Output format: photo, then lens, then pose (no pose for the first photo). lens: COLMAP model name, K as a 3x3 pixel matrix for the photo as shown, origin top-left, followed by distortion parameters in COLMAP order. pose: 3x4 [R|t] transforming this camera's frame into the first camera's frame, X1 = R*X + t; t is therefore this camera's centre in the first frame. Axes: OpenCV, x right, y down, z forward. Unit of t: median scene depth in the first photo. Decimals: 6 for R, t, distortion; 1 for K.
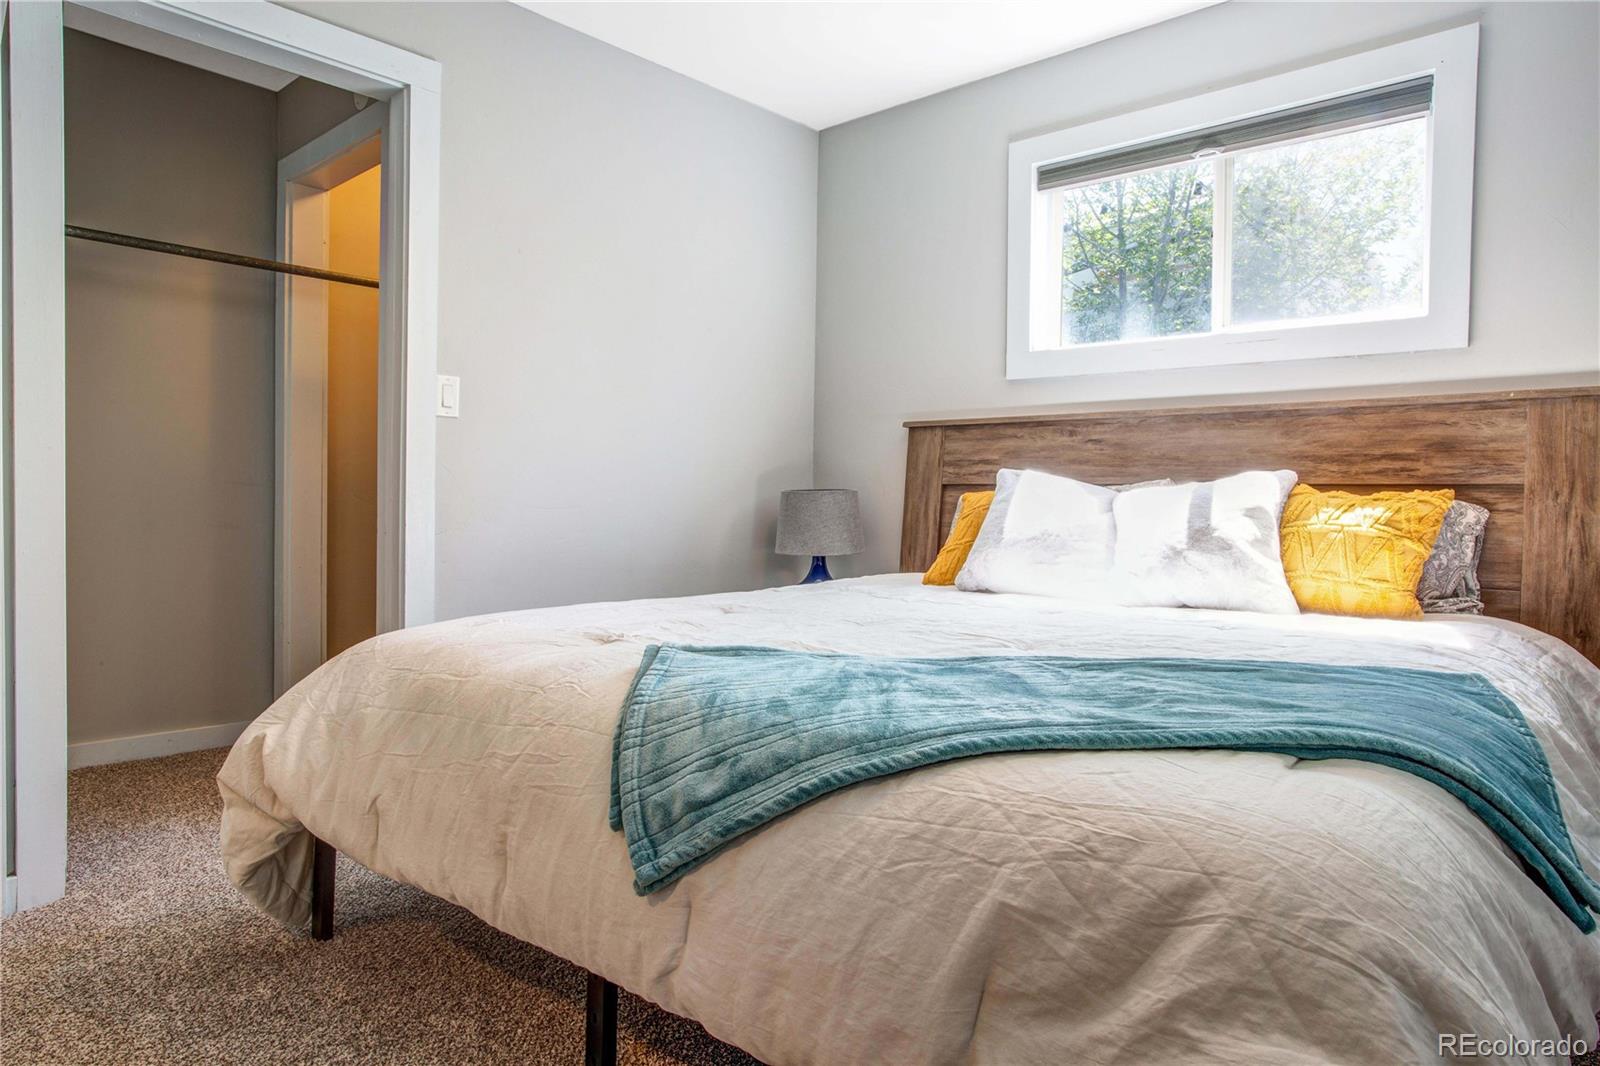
lens RADIAL K [[967.9, 0, 803.3], [0, 967.9, 519.6], [0, 0, 1]] dist [-0.026986, 0.015212]
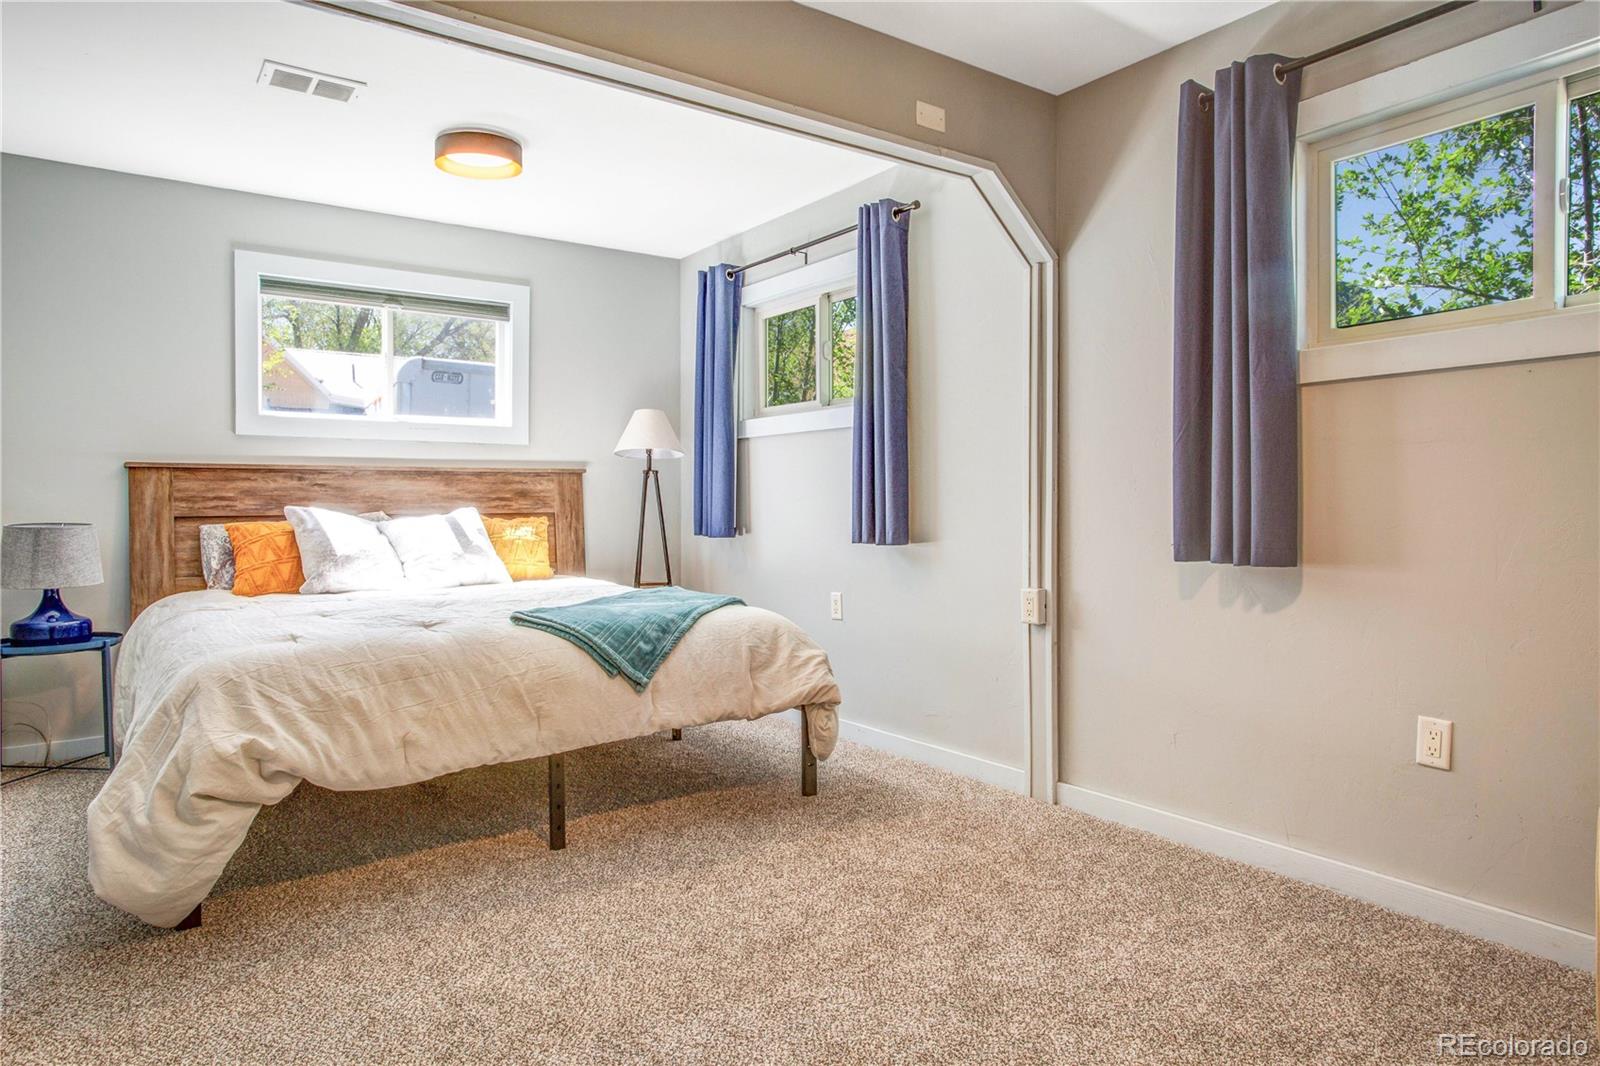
lens RADIAL K [[967.9, 0, 763.7], [0, 967.9, 526.3], [0, 0, 1]] dist [-0.026986, 0.015212]
pose [[0.243581, -0.037335, 0.969162, -1.197393], [0.030626, 0.999057, 0.030790, -0.056972], [-0.969397, 0.022182, 0.244495, 0.020462]]
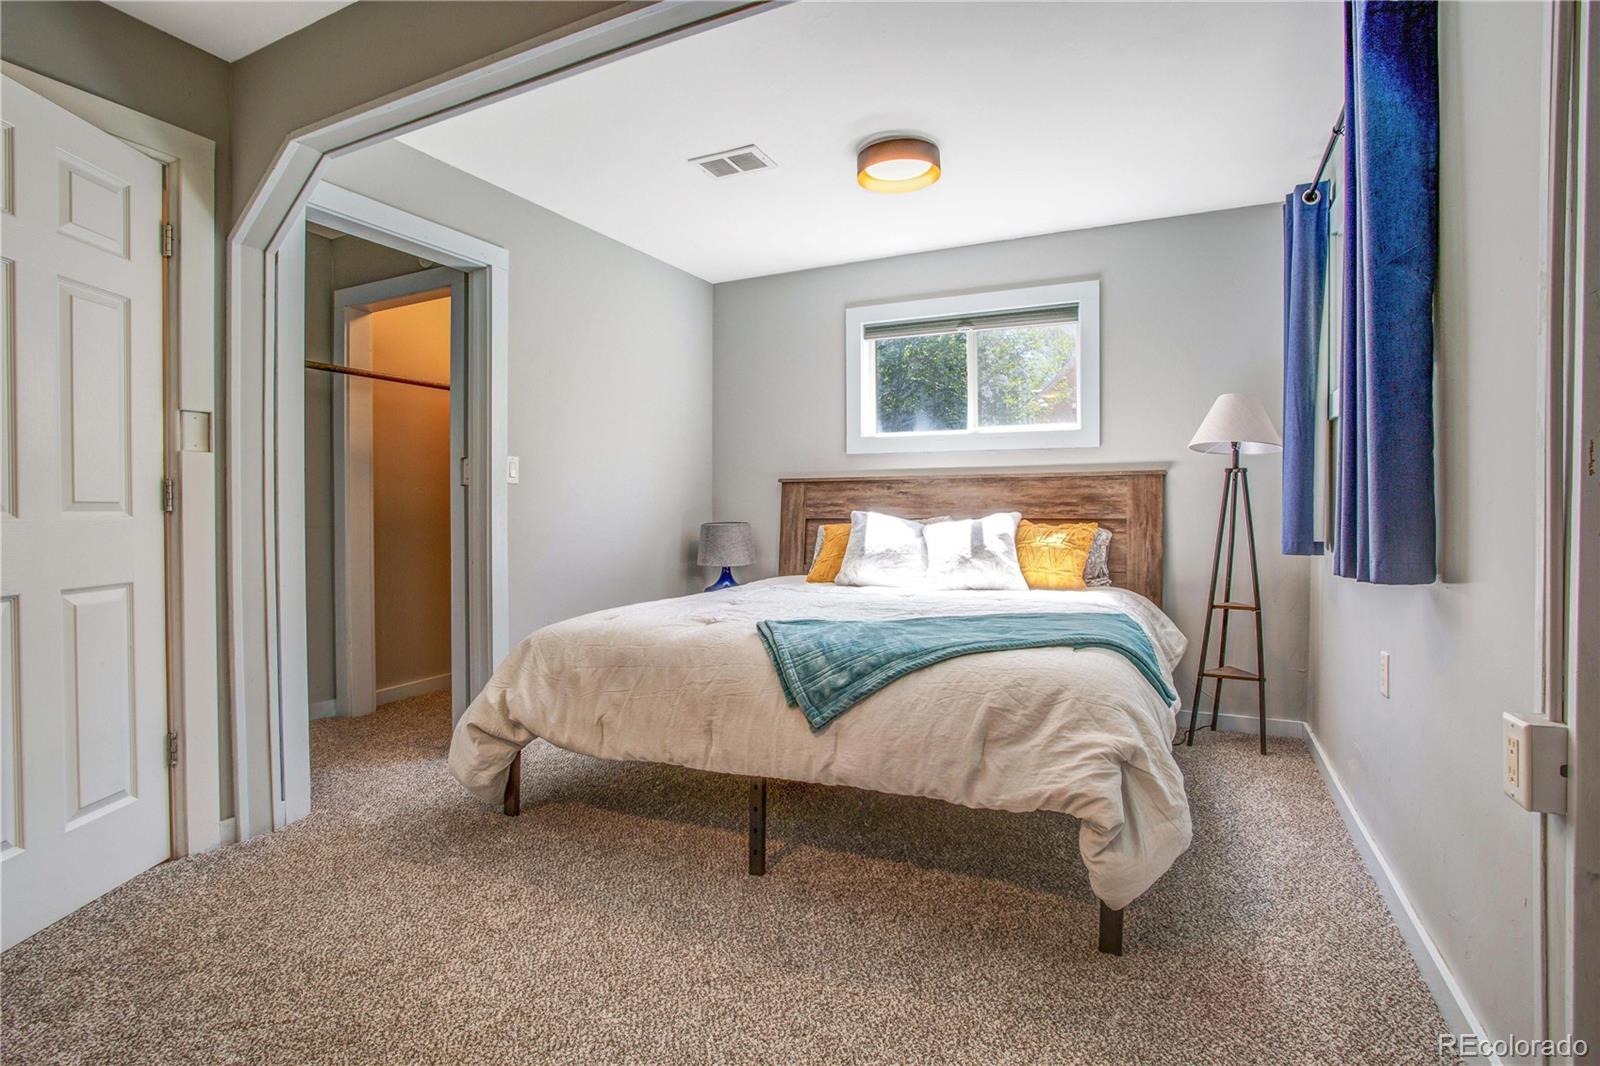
lens RADIAL K [[777.2, 0, 804.2], [0, 777.2, 520.5], [0, 0, 1]] dist [-0.067173, 0.018854]
pose [[0.960409, -0.019654, 0.277899, -0.309381], [0.022306, 0.999731, -0.006382, -0.037134], [-0.277699, 0.012329, 0.960589, -0.317689]]
